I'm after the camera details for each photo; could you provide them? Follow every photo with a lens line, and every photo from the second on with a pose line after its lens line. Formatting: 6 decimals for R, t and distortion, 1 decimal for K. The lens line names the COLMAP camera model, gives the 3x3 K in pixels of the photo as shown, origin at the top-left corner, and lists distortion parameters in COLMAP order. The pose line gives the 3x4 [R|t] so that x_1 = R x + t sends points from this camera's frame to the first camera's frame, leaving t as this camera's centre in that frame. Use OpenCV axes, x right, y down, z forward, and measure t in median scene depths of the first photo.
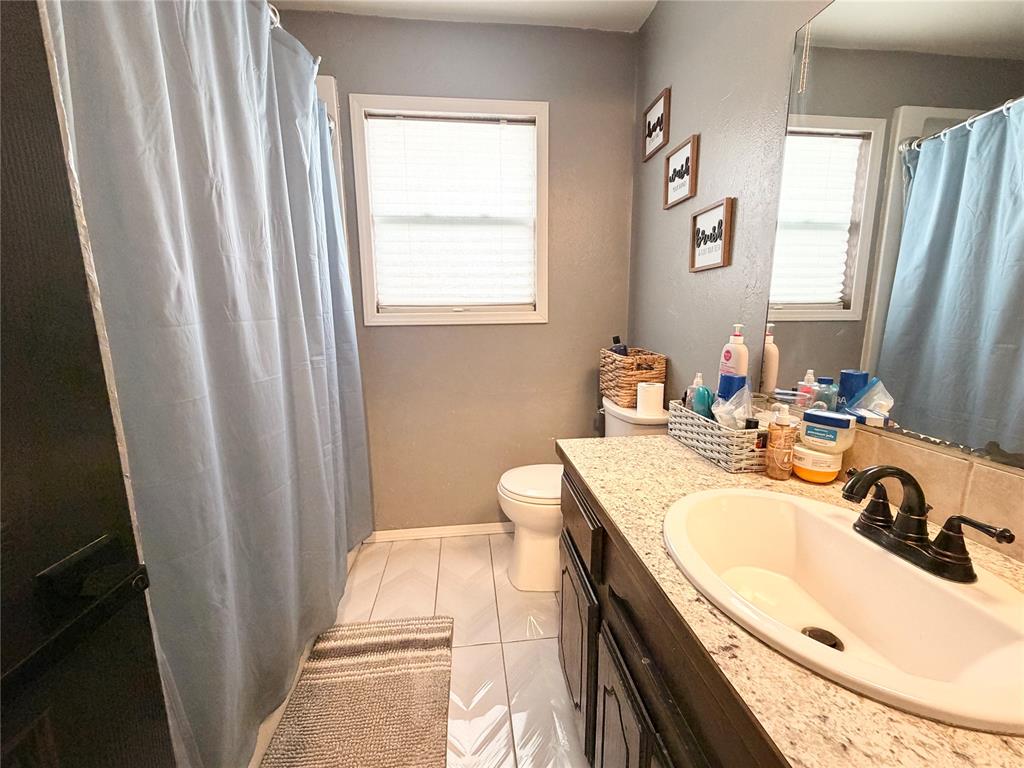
lens RADIAL K [[409.5, 0, 507.5], [0, 409.5, 385.7], [0, 0, 1]] dist [0.000098, -0.000350]
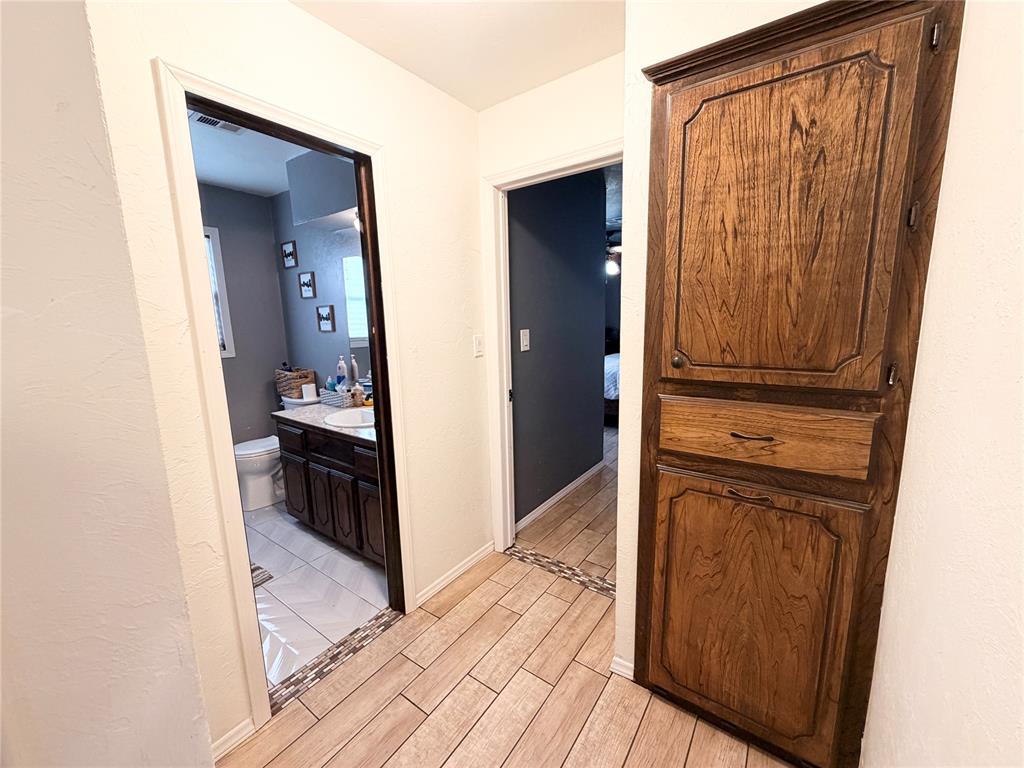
lens RADIAL K [[409.5, 0, 504.2], [0, 409.5, 385.5], [0, 0, 1]] dist [0.000098, -0.000350]
pose [[0.677684, -0.128151, 0.724100, -0.562393], [0.143260, 0.988838, 0.040927, 0.067890], [-0.721263, 0.075999, 0.688479, -1.332772]]
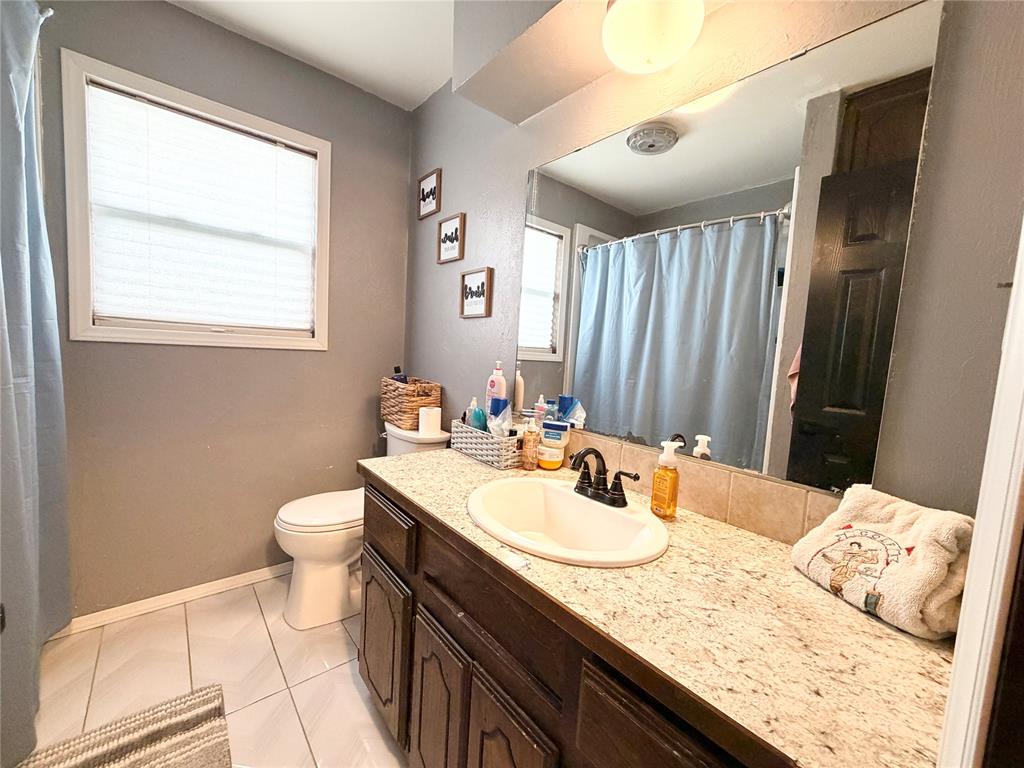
lens RADIAL K [[409.5, 0, 507.7], [0, 409.5, 385.9], [0, 0, 1]] dist [0.000098, -0.000350]
pose [[0.830897, 0.010988, 0.556318, -0.140239], [0.029610, 0.997515, -0.063927, 0.016204], [-0.555638, 0.069589, 0.828507, -0.111788]]
